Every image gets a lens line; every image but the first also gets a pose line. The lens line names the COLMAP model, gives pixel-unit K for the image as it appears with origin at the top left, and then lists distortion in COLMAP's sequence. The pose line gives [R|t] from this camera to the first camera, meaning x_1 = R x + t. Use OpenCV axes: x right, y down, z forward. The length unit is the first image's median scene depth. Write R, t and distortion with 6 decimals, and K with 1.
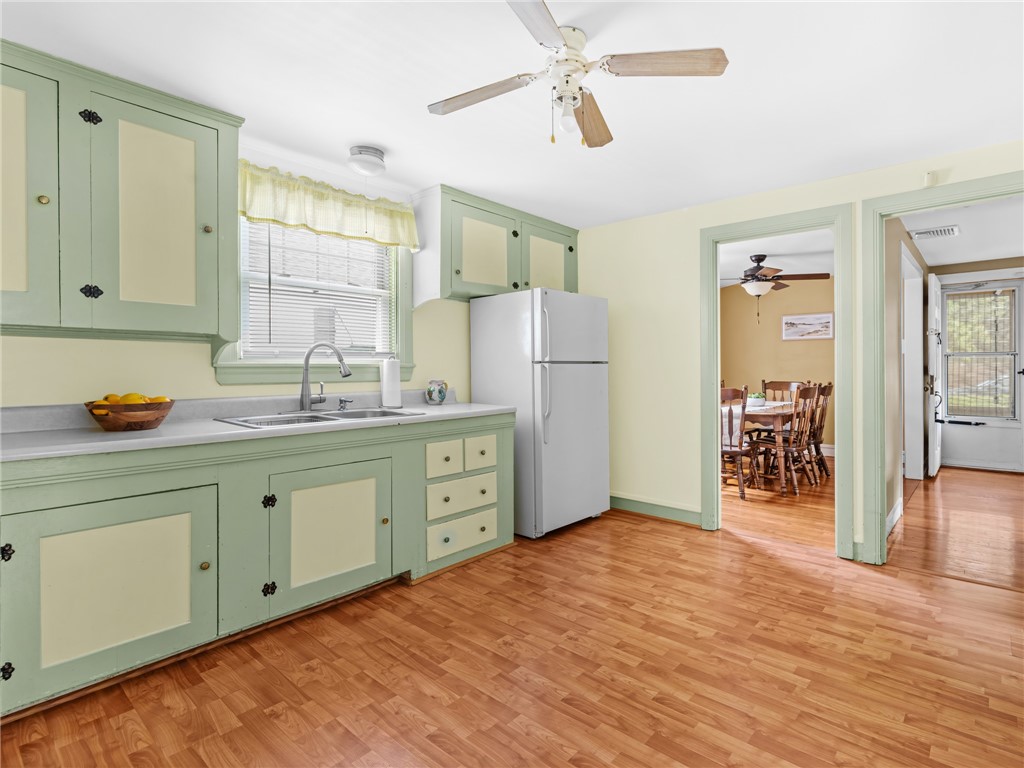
lens RADIAL K [[526.6, 0, 553.9], [0, 526.6, 368.7], [0, 0, 1]] dist [0.004070, 0.000834]
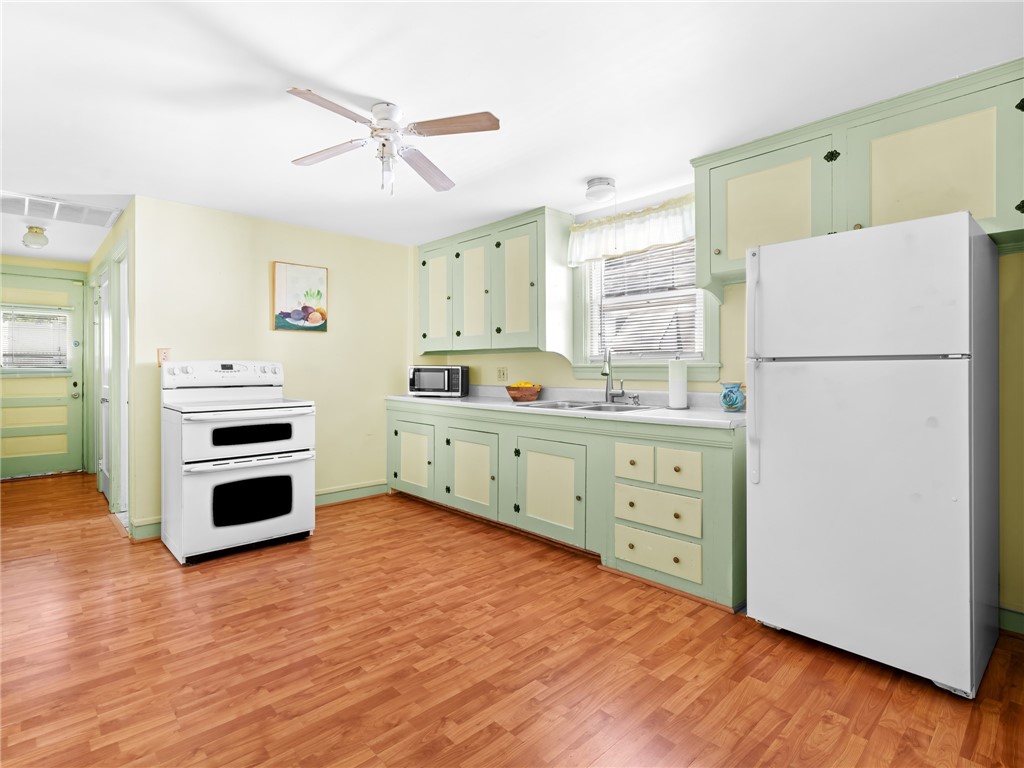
lens RADIAL K [[521.5, 0, 518.1], [0, 521.5, 367.0], [0, 0, 1]] dist [0.000525, -0.000426]
pose [[-0.115534, -0.000235, -0.993303, 0.892365], [0.000195, 1.000000, -0.000259, -0.003195], [0.993303, -0.000224, -0.115534, 1.049197]]
